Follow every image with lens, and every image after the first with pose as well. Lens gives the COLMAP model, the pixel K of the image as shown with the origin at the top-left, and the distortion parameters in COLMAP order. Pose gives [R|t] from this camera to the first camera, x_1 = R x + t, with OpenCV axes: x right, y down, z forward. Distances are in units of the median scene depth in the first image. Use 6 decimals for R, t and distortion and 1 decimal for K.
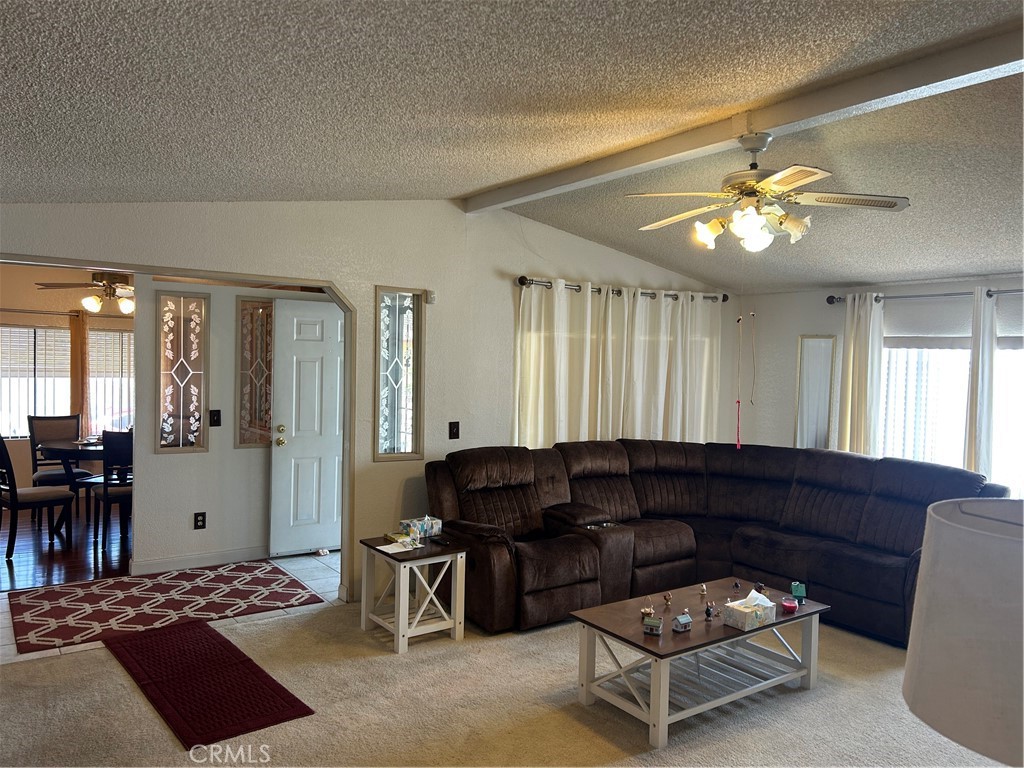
lens RADIAL K [[768.9, 0, 511.4], [0, 768.9, 385.0], [0, 0, 1]] dist [0.028645, -0.000009]
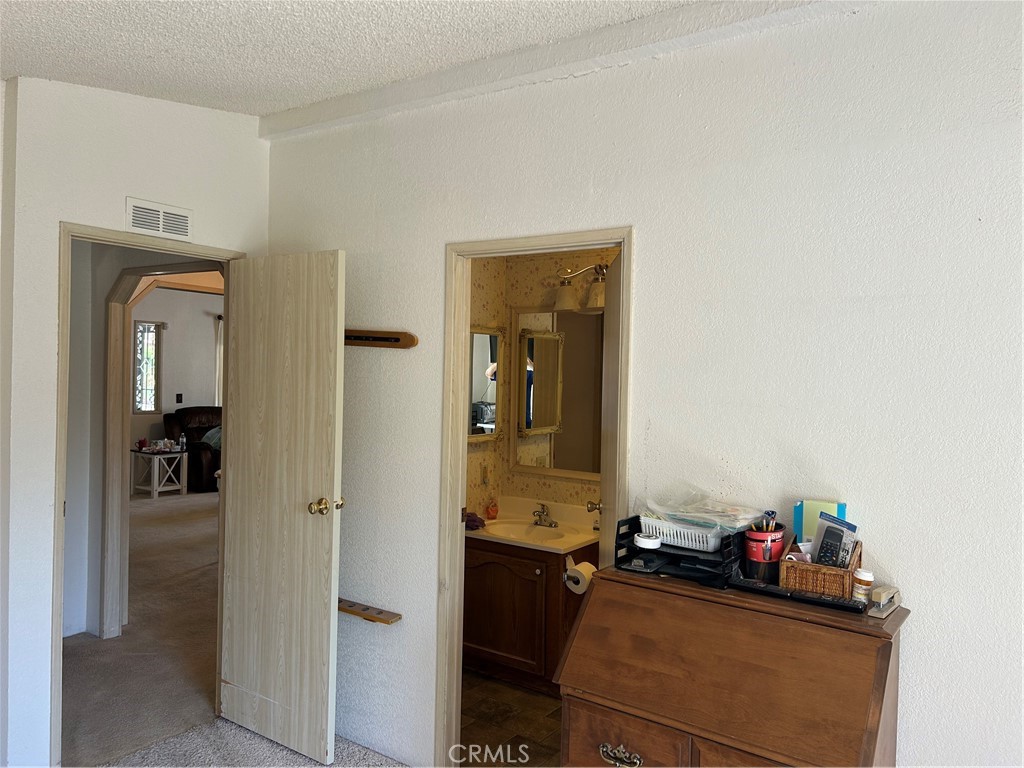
lens RADIAL K [[768.9, 0, 512.3], [0, 768.9, 380.2], [0, 0, 1]] dist [0.028645, -0.000009]
pose [[0.938552, -0.000932, 0.345136, 0.036606], [0.001932, 0.999995, -0.002555, 0.024274], [-0.345132, 0.003065, 0.938549, -1.080209]]
